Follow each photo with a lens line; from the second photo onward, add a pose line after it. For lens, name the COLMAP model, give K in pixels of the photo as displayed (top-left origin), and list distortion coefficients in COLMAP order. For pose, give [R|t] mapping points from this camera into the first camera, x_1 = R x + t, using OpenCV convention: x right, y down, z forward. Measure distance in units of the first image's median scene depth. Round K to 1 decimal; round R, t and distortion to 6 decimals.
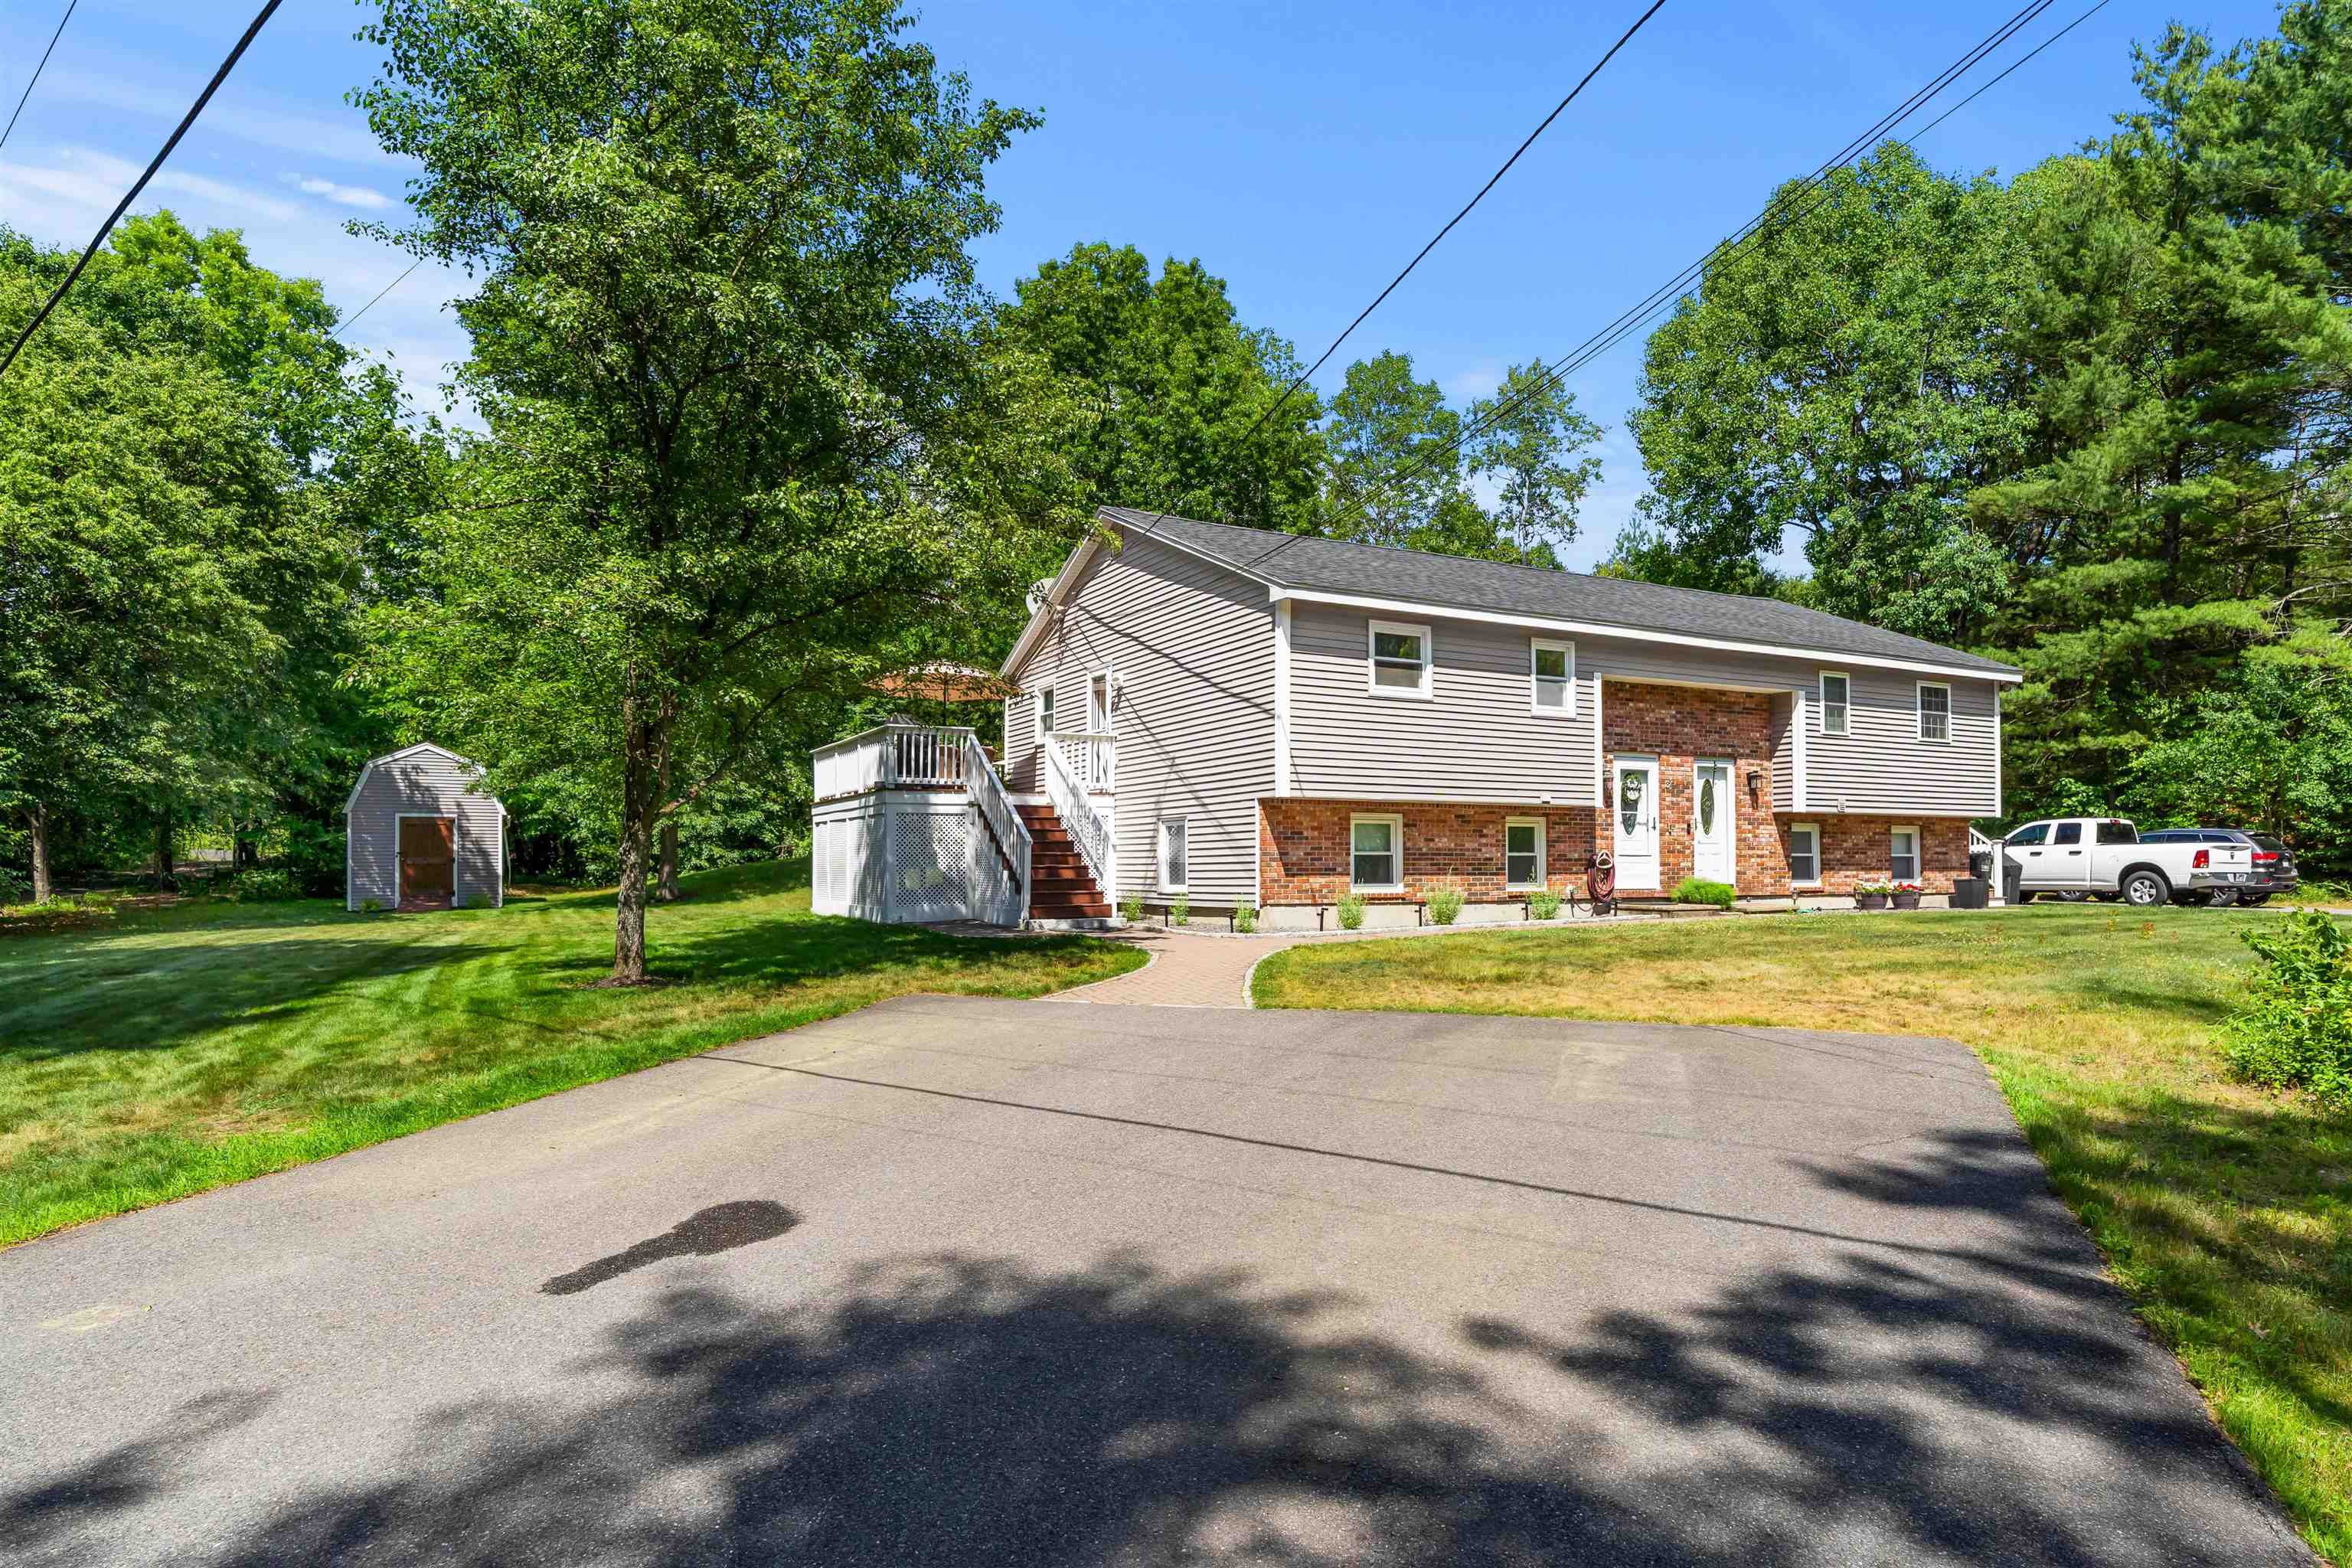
lens RADIAL K [[1307.2, 0, 1204.3], [0, 1307.2, 836.8], [0, 0, 1]] dist [0.002300, -0.025917]
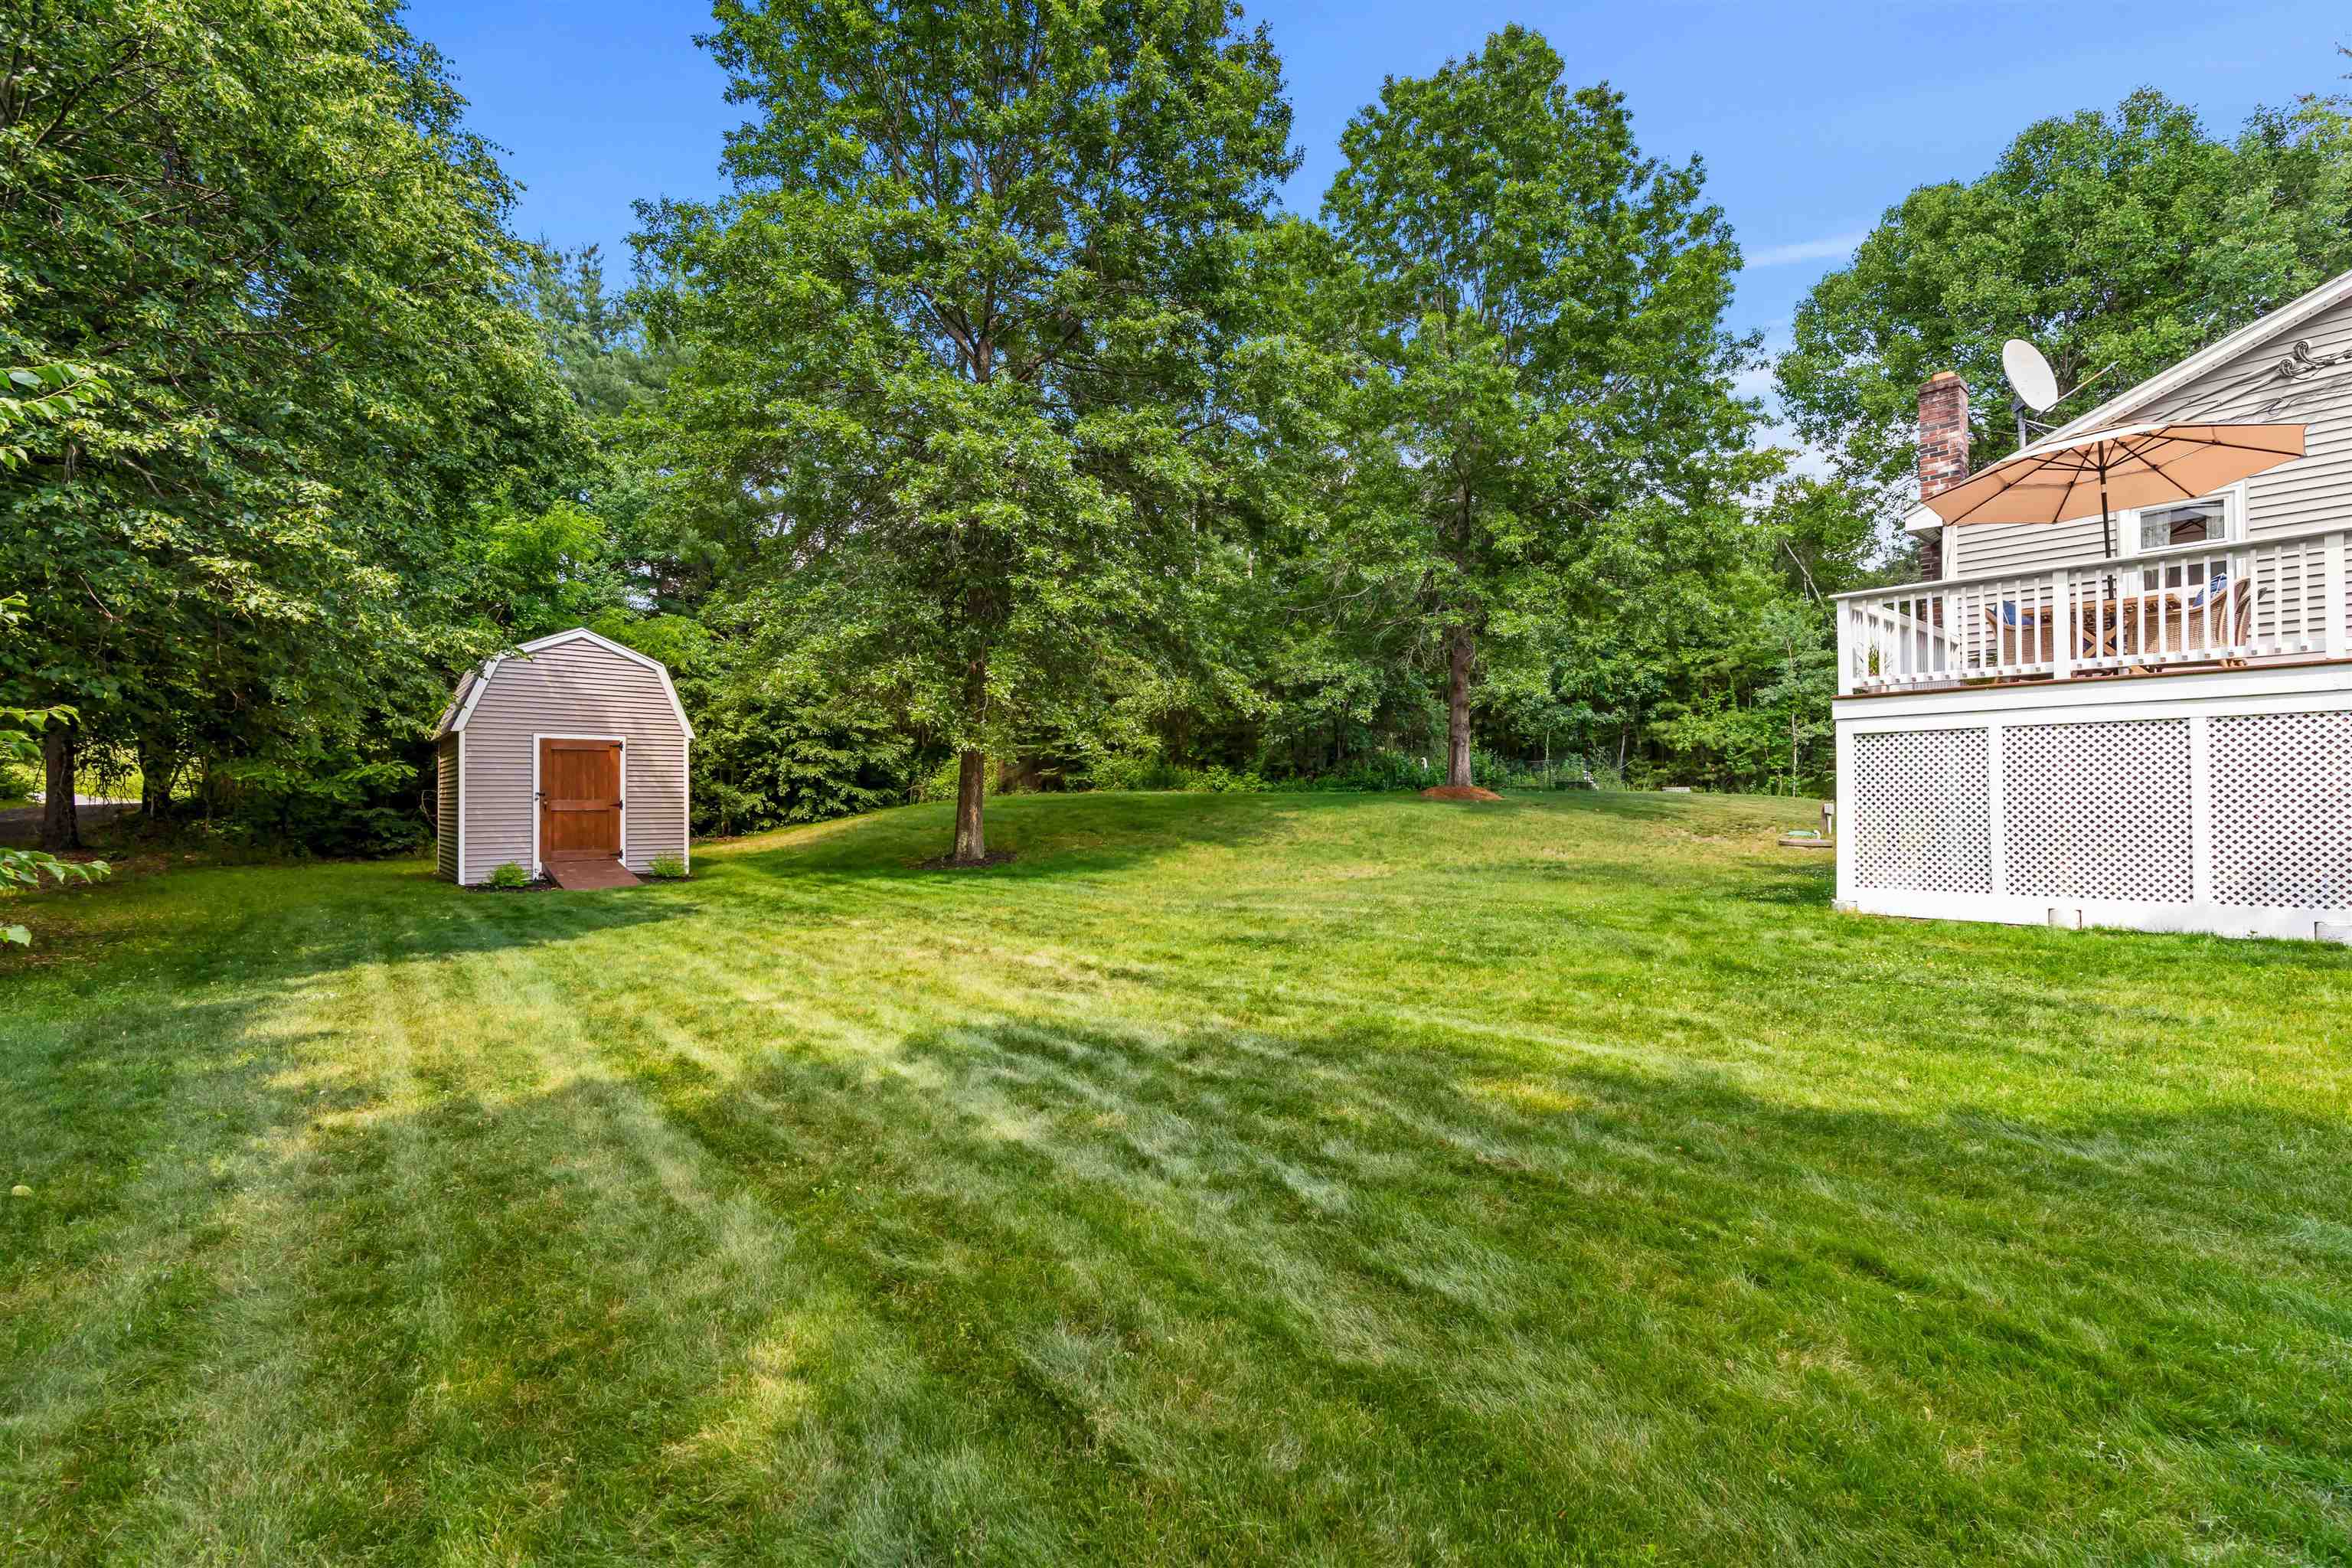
lens RADIAL K [[1072.3, 0, 1176.0], [0, 1072.3, 784.0], [0, 0, 1]] dist [-0.000252, -0.000083]
pose [[0.979628, 0.001932, 0.200811, -0.495798], [-0.002325, 0.999996, 0.001721, 0.006813], [-0.200807, -0.002153, 0.979629, 0.493721]]
